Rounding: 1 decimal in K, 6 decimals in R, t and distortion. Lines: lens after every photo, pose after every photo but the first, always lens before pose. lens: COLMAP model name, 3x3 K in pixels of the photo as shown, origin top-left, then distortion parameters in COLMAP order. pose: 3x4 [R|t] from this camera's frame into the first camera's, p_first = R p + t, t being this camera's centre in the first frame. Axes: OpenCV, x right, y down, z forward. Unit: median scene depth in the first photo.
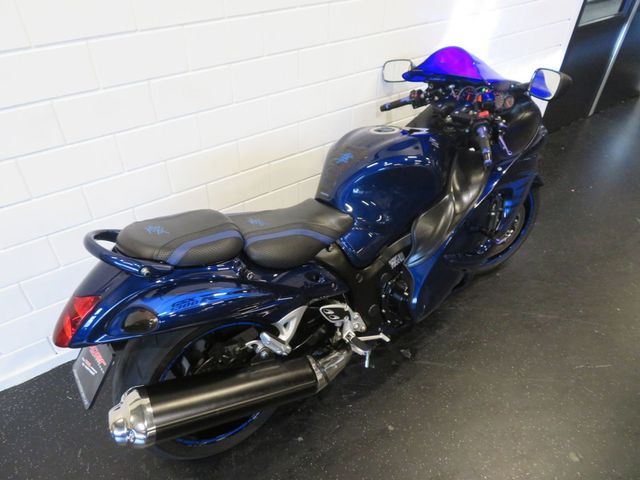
lens RADIAL K [[462.7, 0, 320.0], [0, 462.7, 240.0], [0, 0, 1]] dist [0.000087, 0.009071]
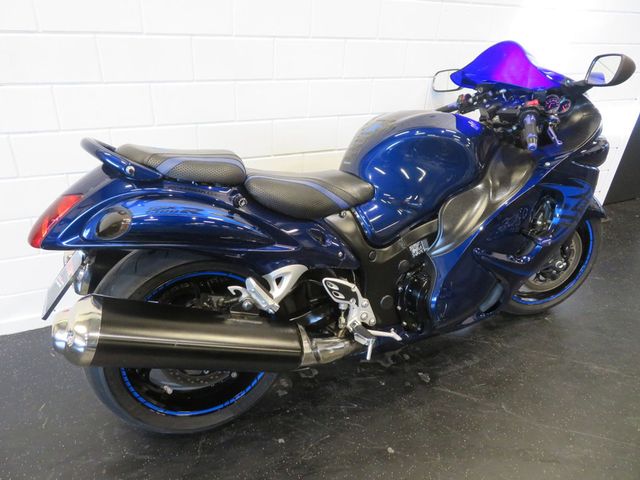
lens RADIAL K [[462.7, 0, 320.0], [0, 462.7, 240.0], [0, 0, 1]] dist [0.000087, 0.009071]
pose [[0.981843, 0.126404, -0.141443, 0.102674], [-0.151160, 0.971837, -0.180787, 0.218938], [0.114607, 0.198885, 0.973298, 0.110528]]
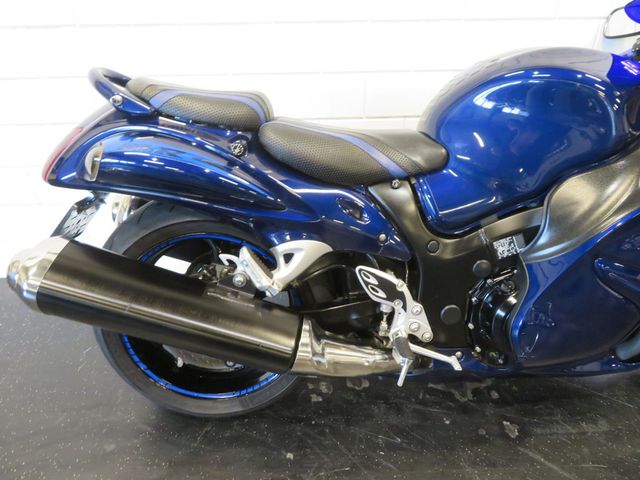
lens RADIAL K [[462.7, 0, 320.0], [0, 462.7, 240.0], [0, 0, 1]] dist [0.000087, 0.009071]
pose [[0.831359, 0.257099, -0.492689, 0.257675], [-0.333130, 0.940165, -0.071515, 0.164024], [0.444823, 0.223584, 0.867262, 0.354379]]
